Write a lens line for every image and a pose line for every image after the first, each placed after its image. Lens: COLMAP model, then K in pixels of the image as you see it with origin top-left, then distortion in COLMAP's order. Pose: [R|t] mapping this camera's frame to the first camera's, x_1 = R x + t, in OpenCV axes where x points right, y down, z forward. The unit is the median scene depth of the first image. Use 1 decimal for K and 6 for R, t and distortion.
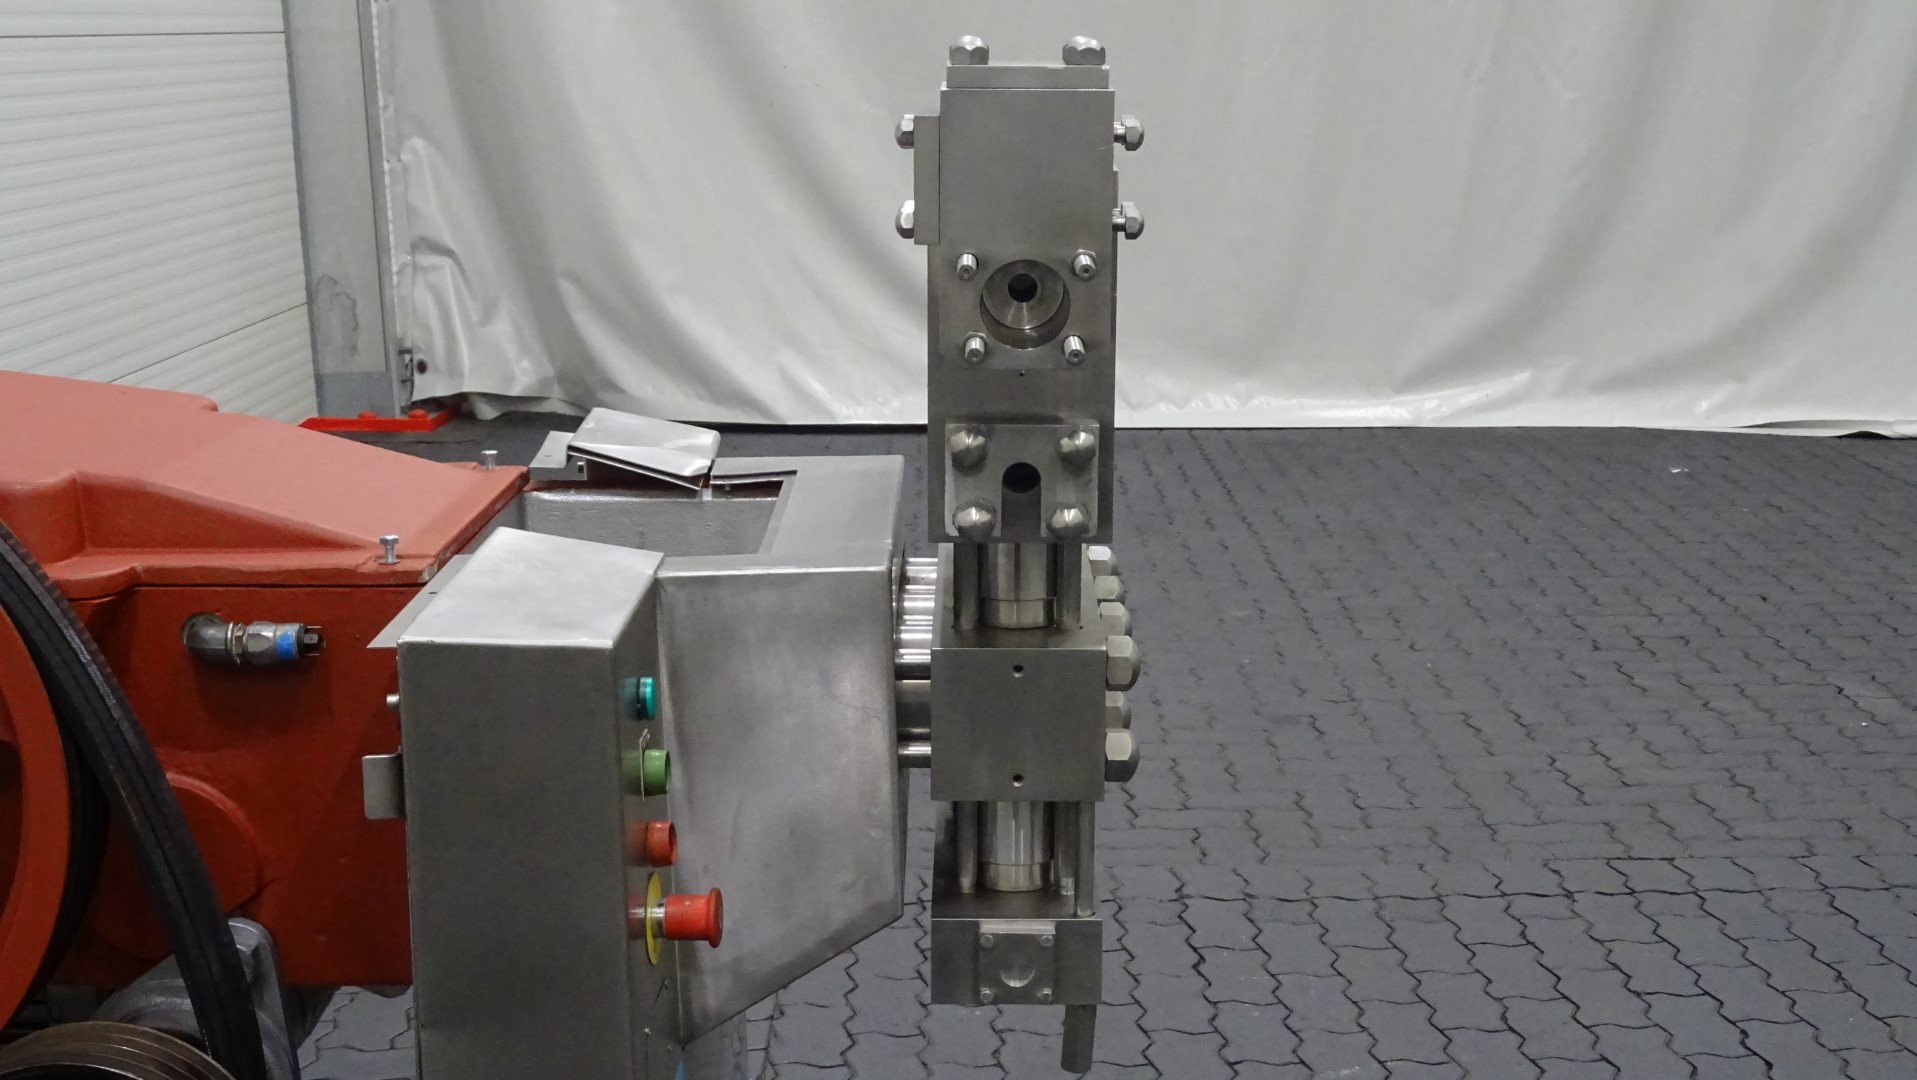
lens RADIAL K [[2615.0, 0, 955.9], [0, 2615.0, 540.6], [0, 0, 1]] dist [-0.001325, 0.000000]
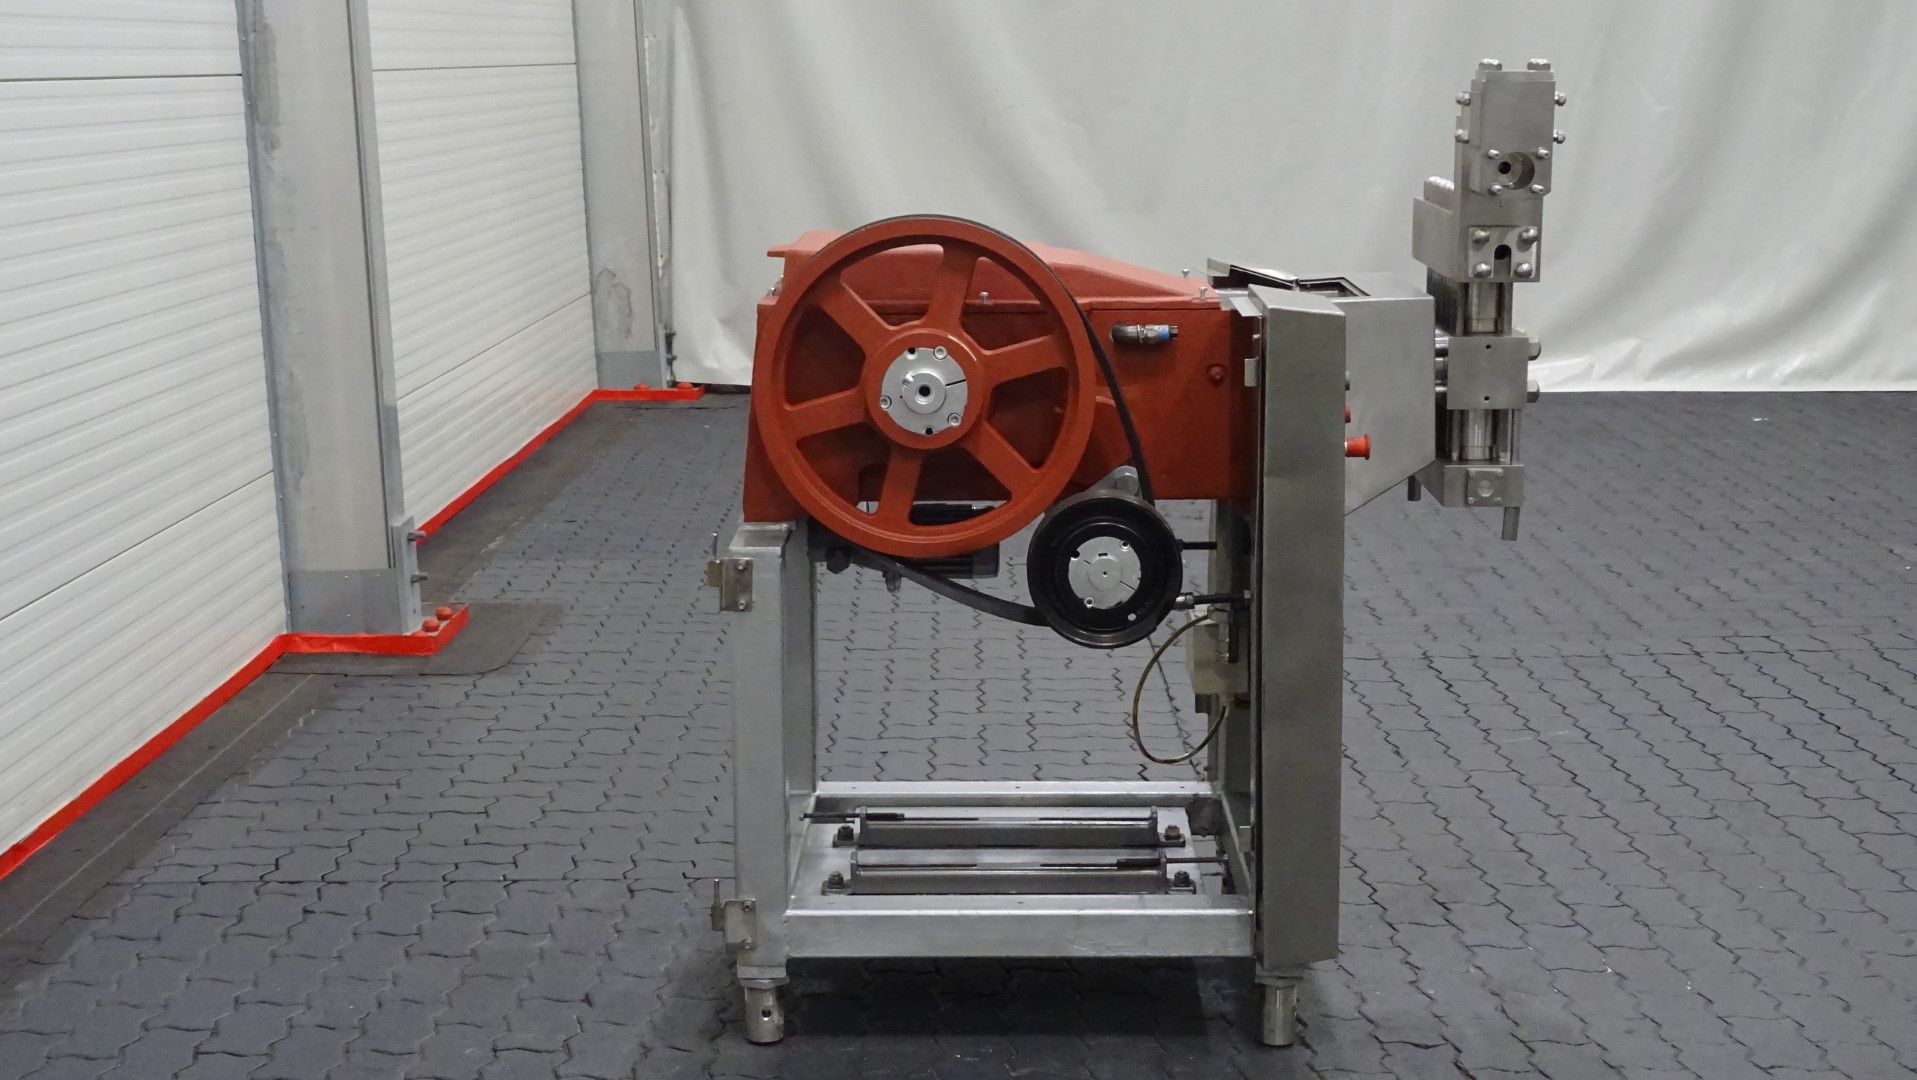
lens RADIAL K [[2758.2, 0, 960.6], [0, 2758.2, 540.2], [0, 0, 1]] dist [0.008210, 0.000000]
pose [[0.999954, -0.007041, -0.006501, -0.147512], [0.006912, 0.999781, -0.019768, 0.092622], [0.006639, 0.019722, 0.999783, -0.478596]]
